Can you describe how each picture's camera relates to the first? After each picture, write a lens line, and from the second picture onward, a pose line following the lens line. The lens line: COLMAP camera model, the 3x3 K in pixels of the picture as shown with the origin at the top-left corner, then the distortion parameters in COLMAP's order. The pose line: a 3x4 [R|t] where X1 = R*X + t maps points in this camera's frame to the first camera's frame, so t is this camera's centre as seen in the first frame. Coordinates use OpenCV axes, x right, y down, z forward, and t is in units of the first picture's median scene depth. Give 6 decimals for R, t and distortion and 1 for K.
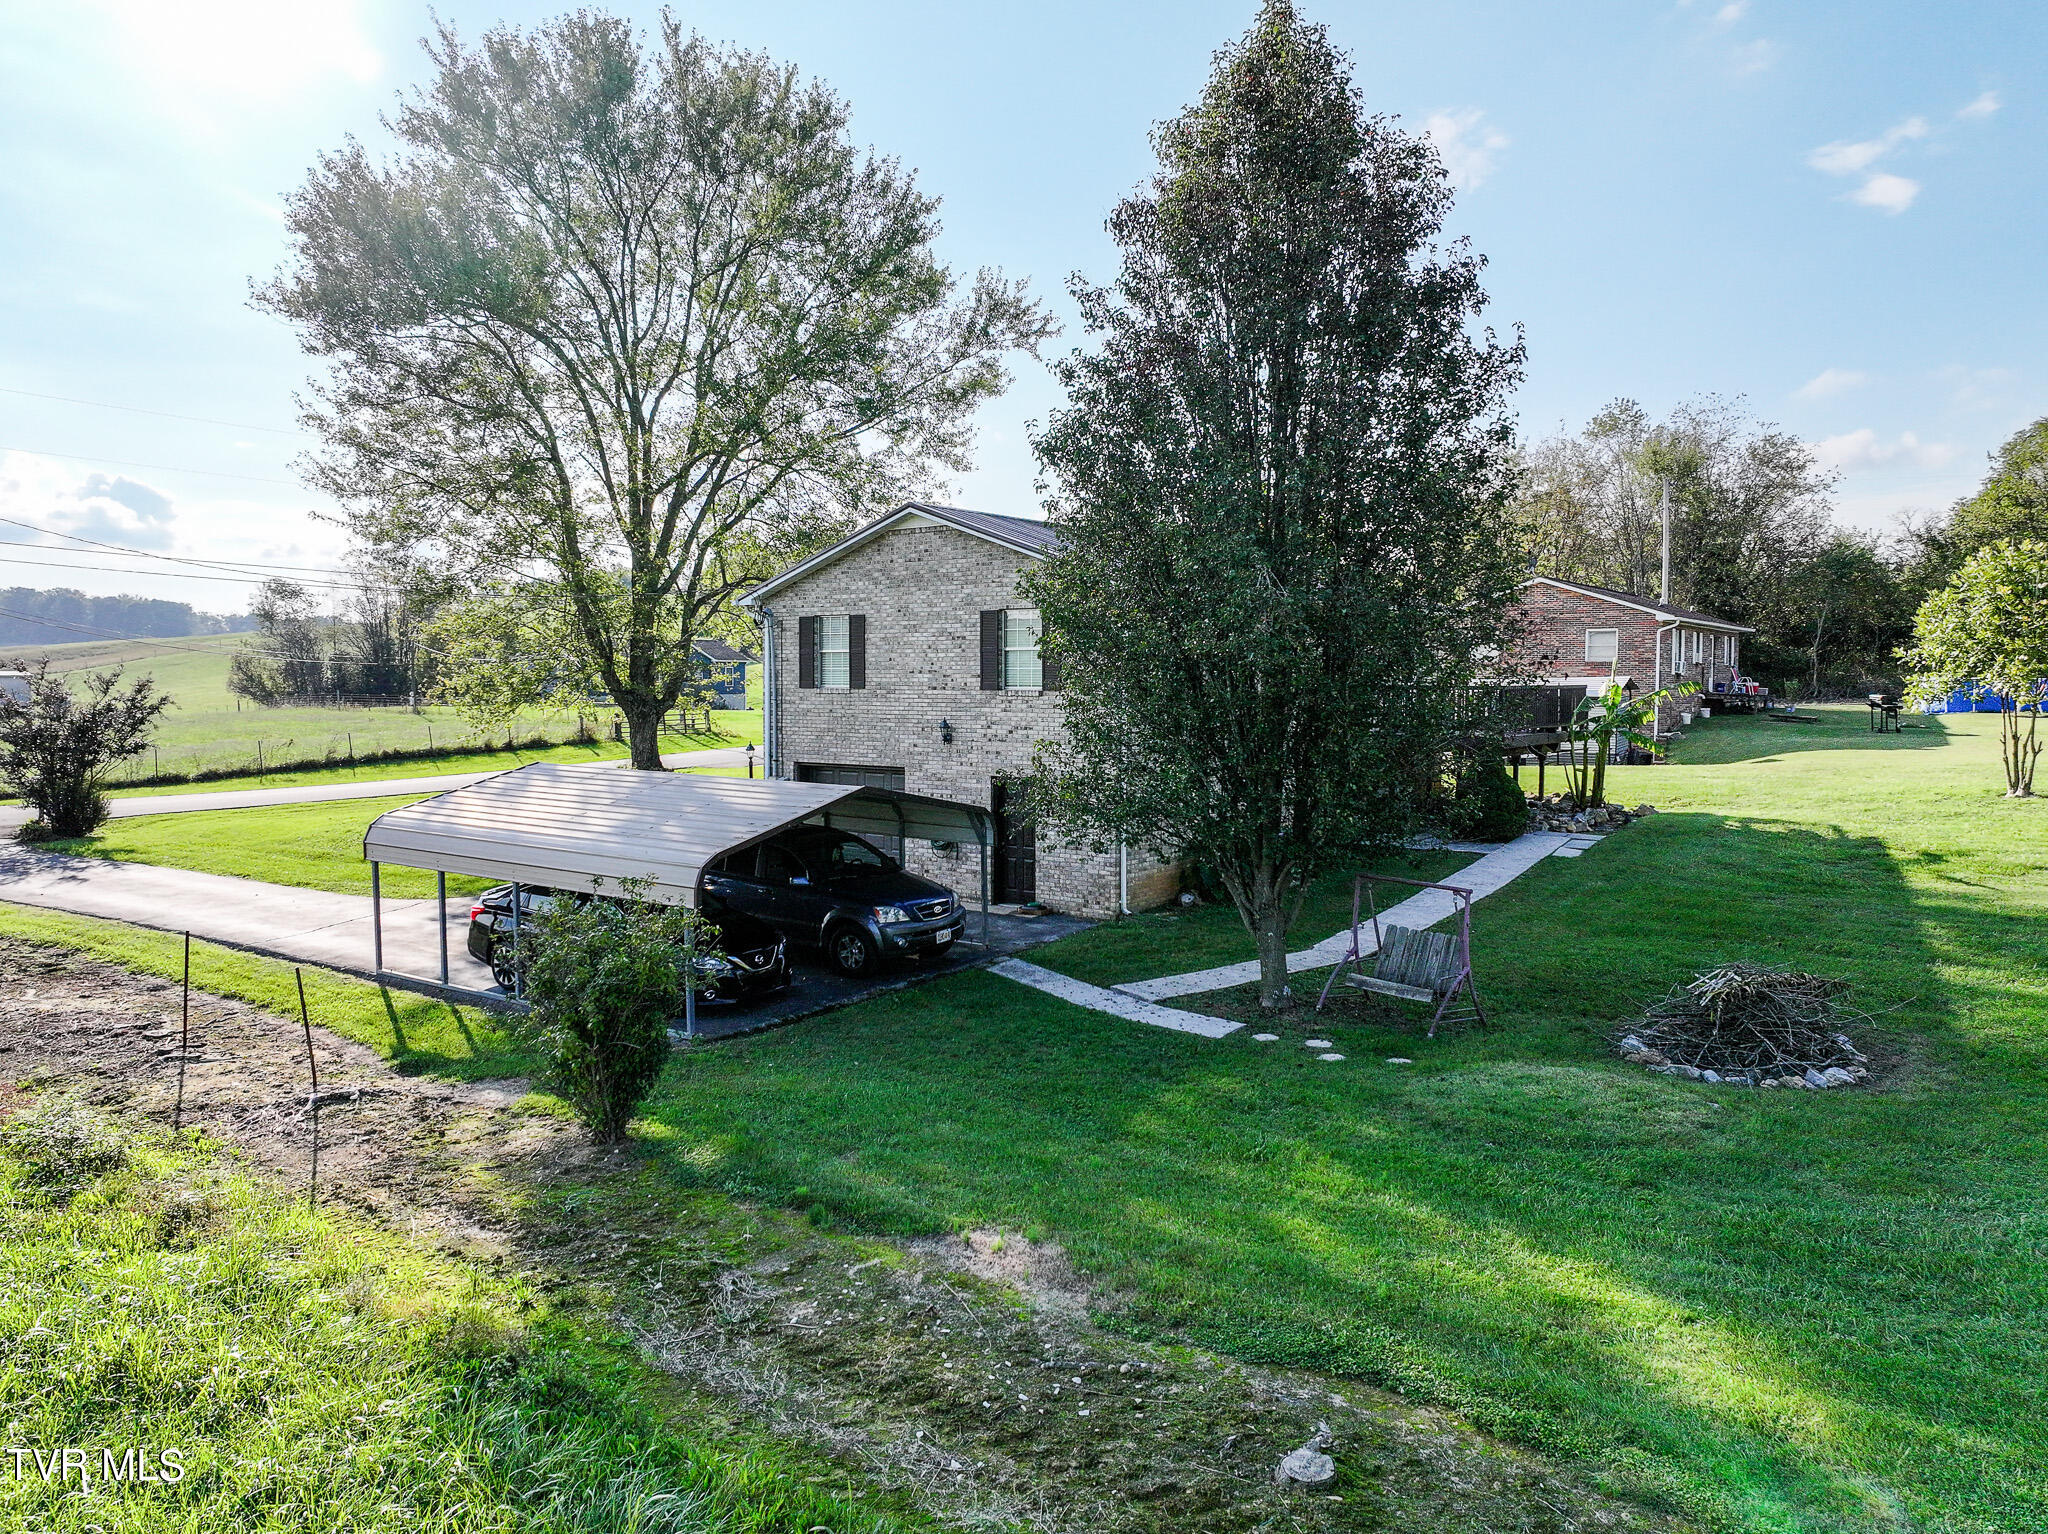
lens RADIAL K [[1428.7, 0, 1027.9], [0, 1428.7, 764.7], [0, 0, 1]] dist [0.003178, 0.000375]
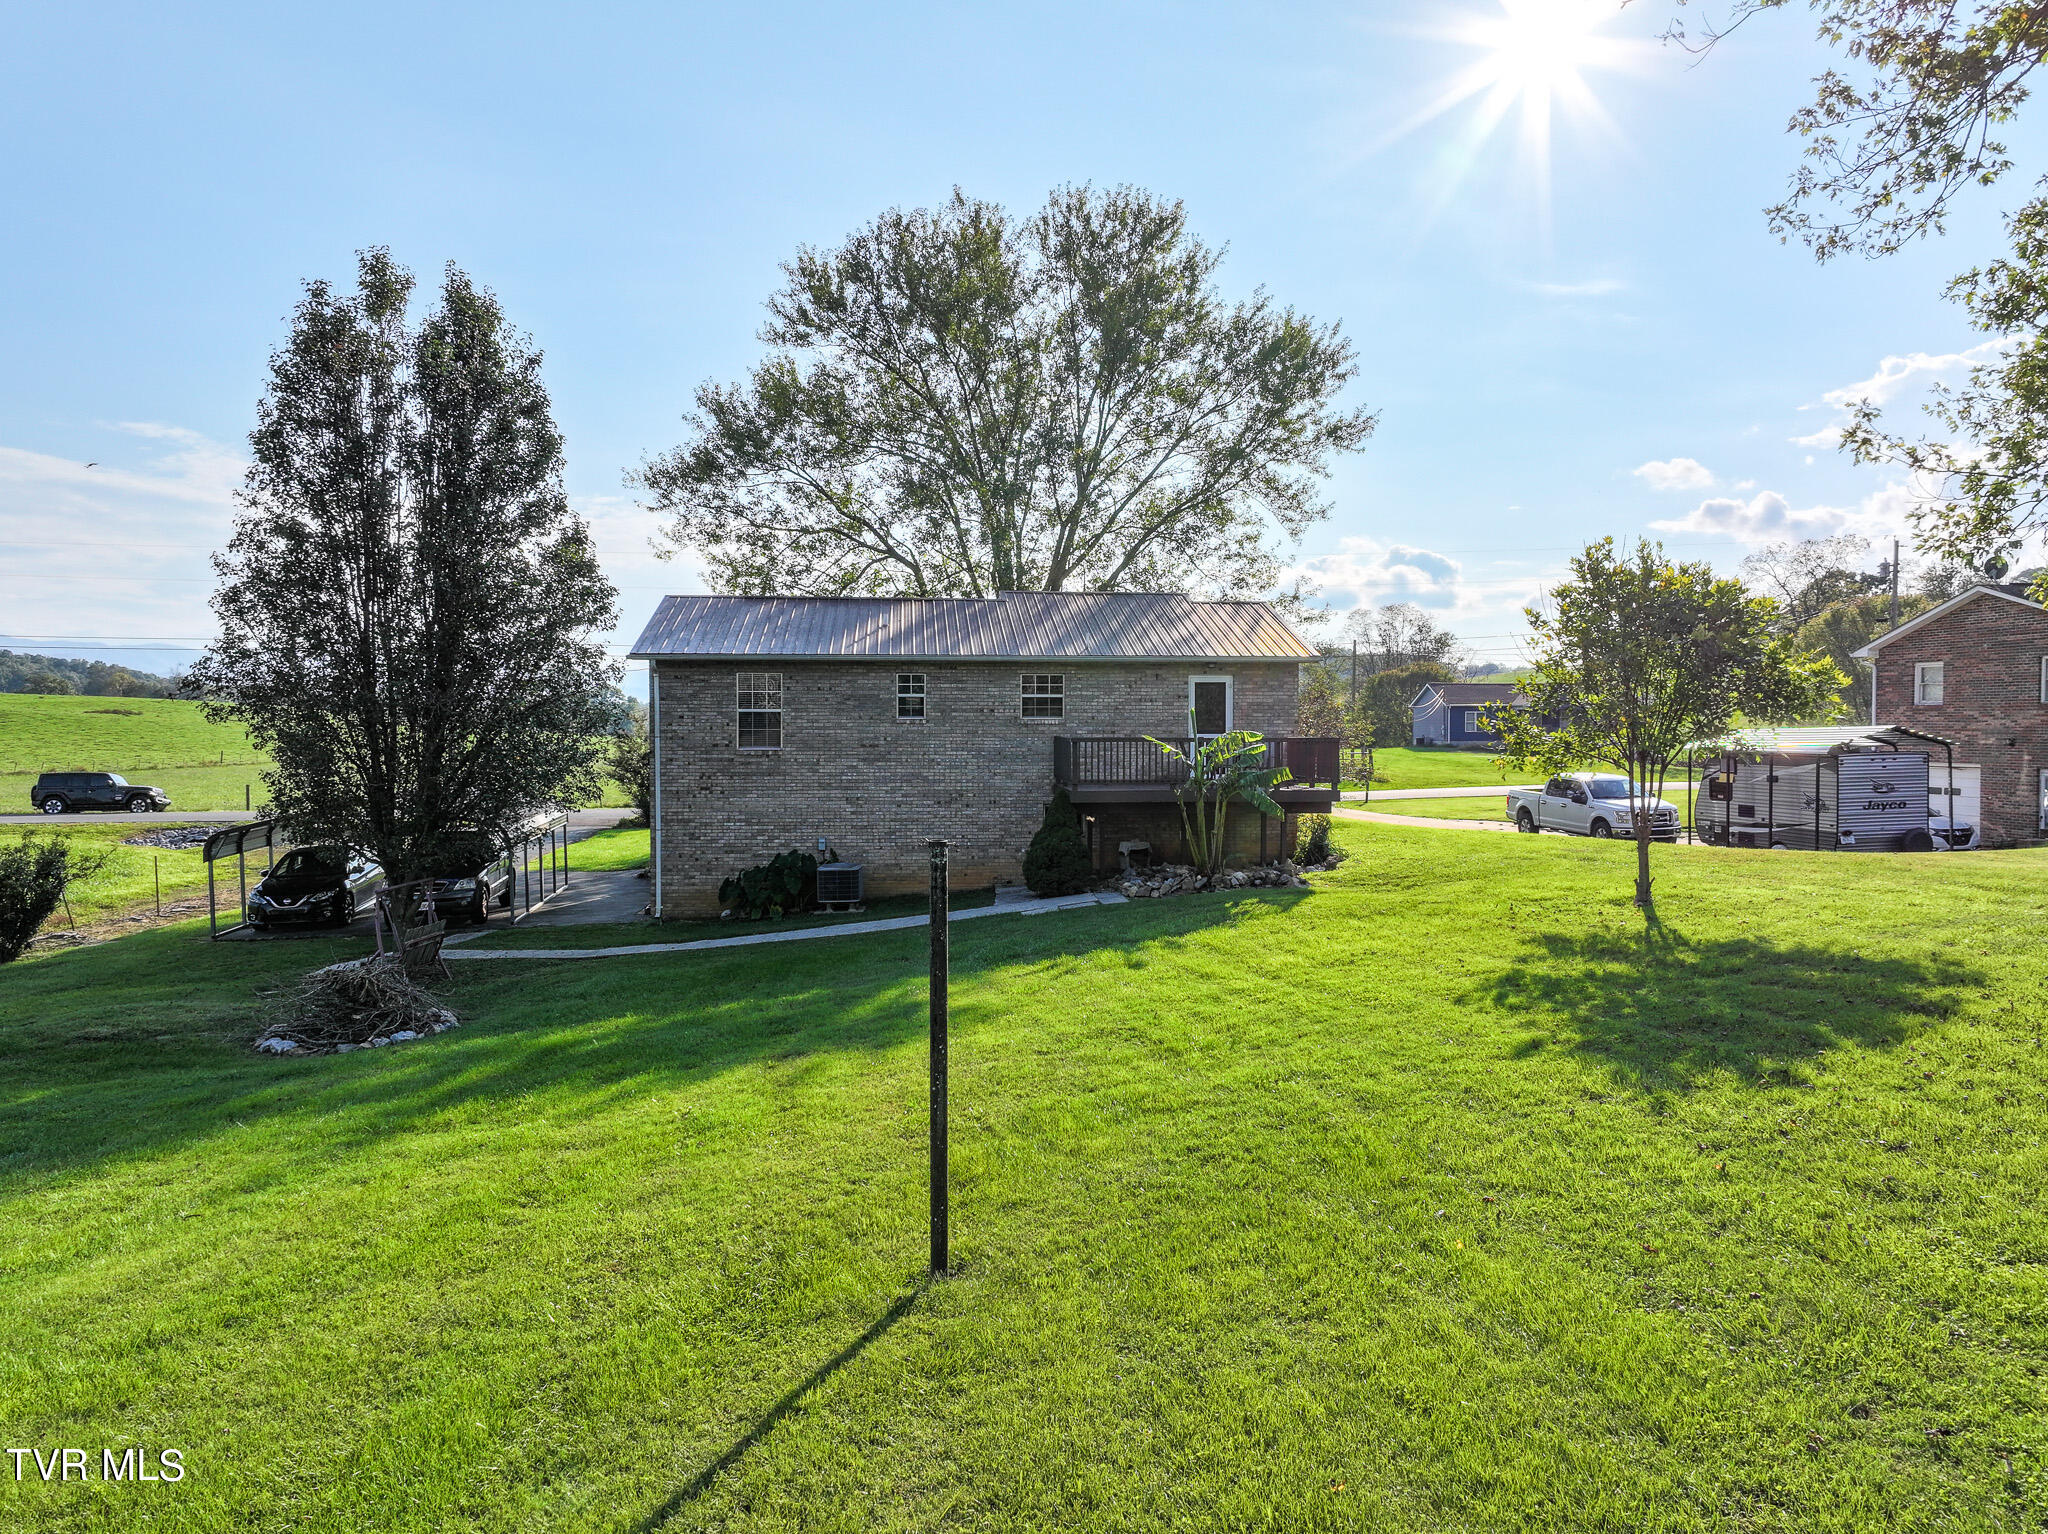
lens RADIAL K [[1428.7, 0, 1019.0], [0, 1428.7, 773.3], [0, 0, 1]] dist [0.003178, 0.000375]
pose [[0.675162, 0.024510, -0.737262, 1.095800], [-0.043366, 0.999038, -0.006501, -0.025206], [0.736394, 0.036361, 0.675575, 0.350104]]
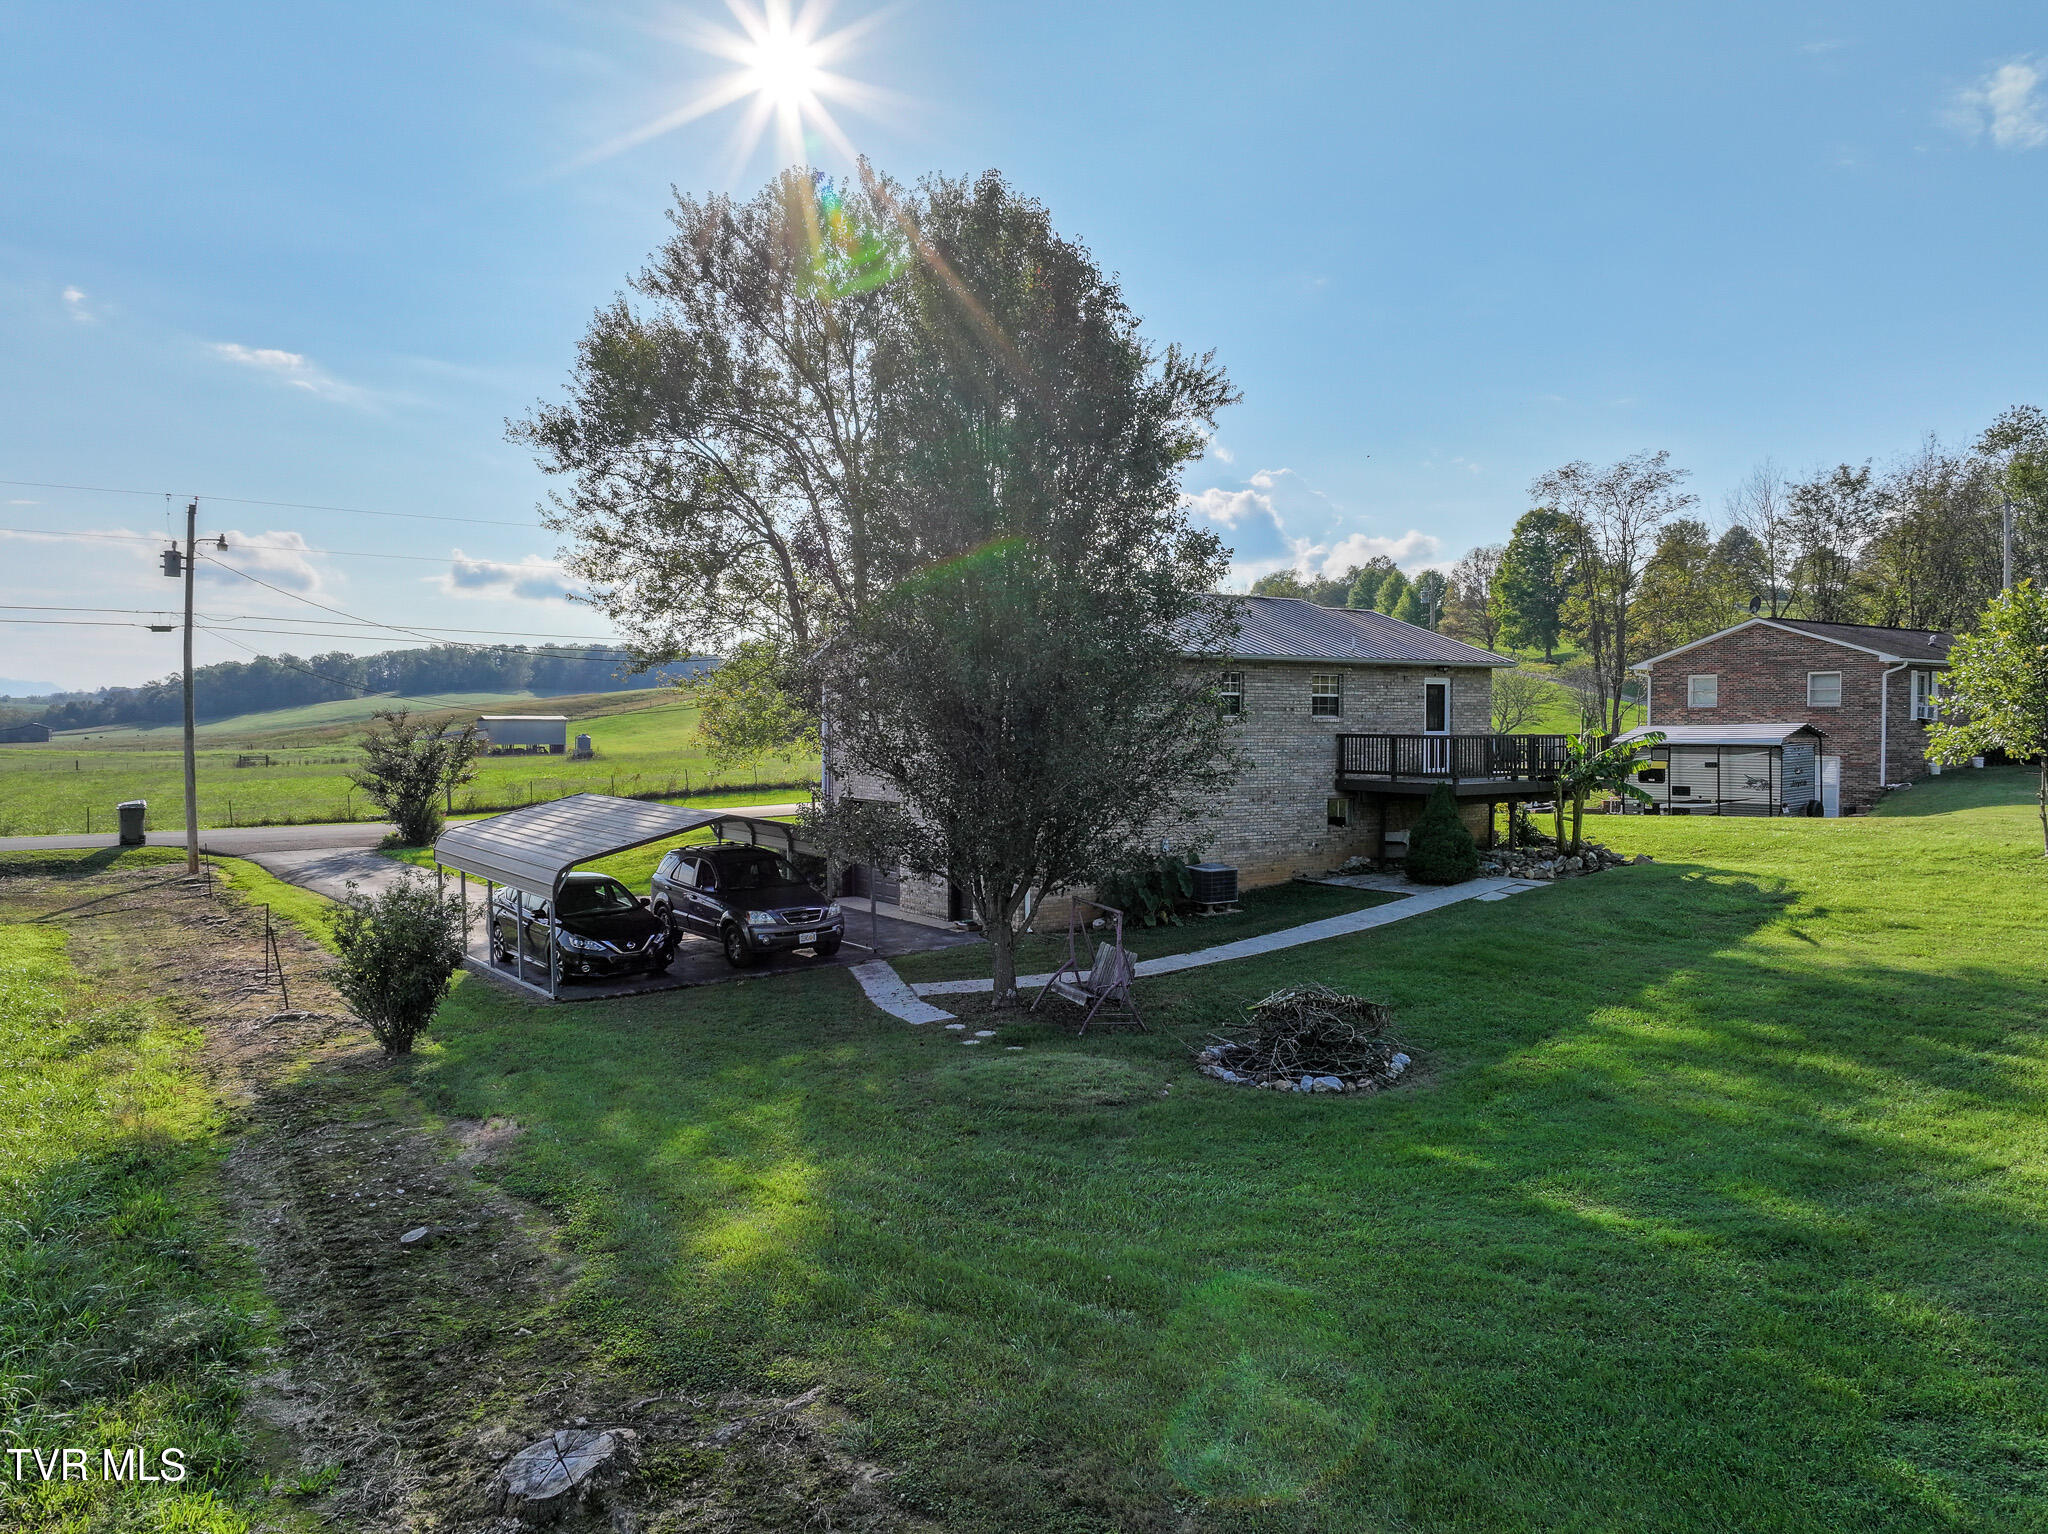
lens RADIAL K [[1428.7, 0, 1021.2], [0, 1428.7, 755.0], [0, 0, 1]] dist [0.003178, 0.000375]
pose [[0.949331, 0.006965, -0.314199, 0.377819], [-0.018239, 0.999290, -0.032957, -0.000651], [0.313747, 0.037018, 0.948785, -0.089565]]
